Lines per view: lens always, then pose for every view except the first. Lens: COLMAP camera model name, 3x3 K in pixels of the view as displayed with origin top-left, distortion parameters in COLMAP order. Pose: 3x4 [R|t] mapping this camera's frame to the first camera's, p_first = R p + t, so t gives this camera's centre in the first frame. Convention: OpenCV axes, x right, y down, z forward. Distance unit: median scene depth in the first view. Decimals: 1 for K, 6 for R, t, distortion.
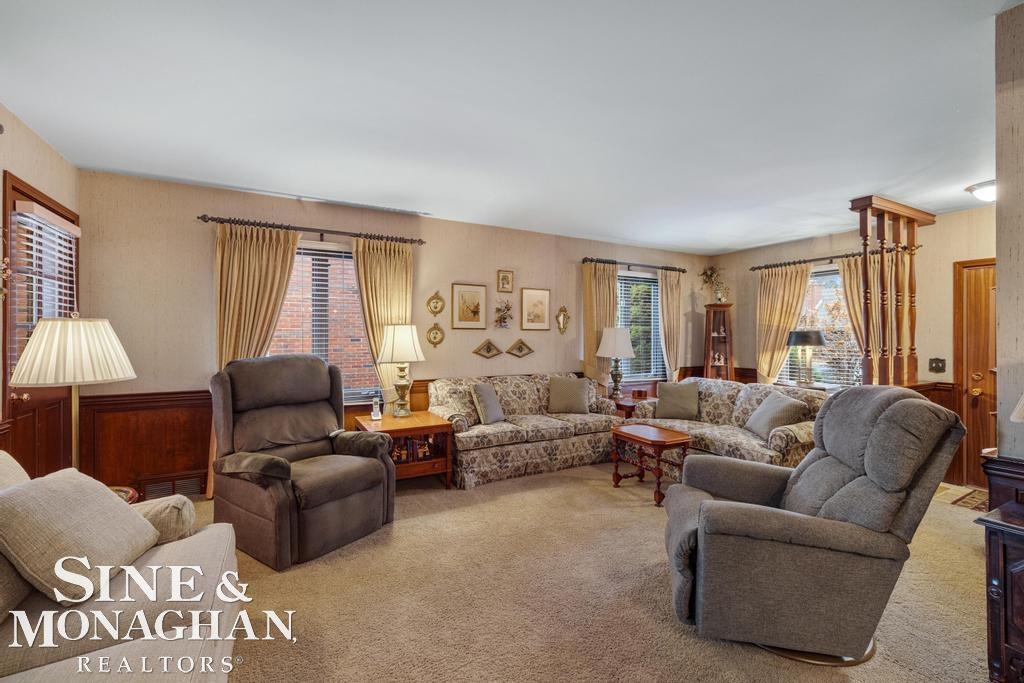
lens RADIAL K [[432.0, 0, 510.9], [0, 432.0, 335.7], [0, 0, 1]] dist [-0.002535, -0.000162]
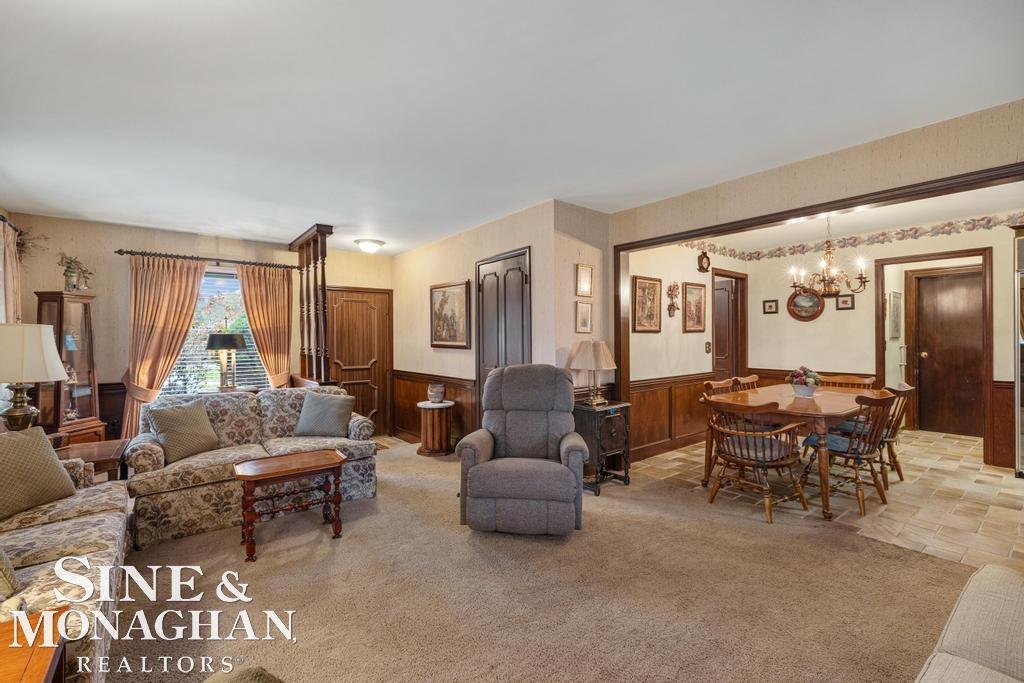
lens RADIAL K [[432.0, 0, 511.5], [0, 432.0, 340.1], [0, 0, 1]] dist [-0.002535, -0.000162]
pose [[-0.191121, -0.006862, 0.981542, -0.375579], [-0.000122, 0.999976, 0.006968, -0.003522], [-0.981566, 0.001212, -0.191117, 0.540346]]
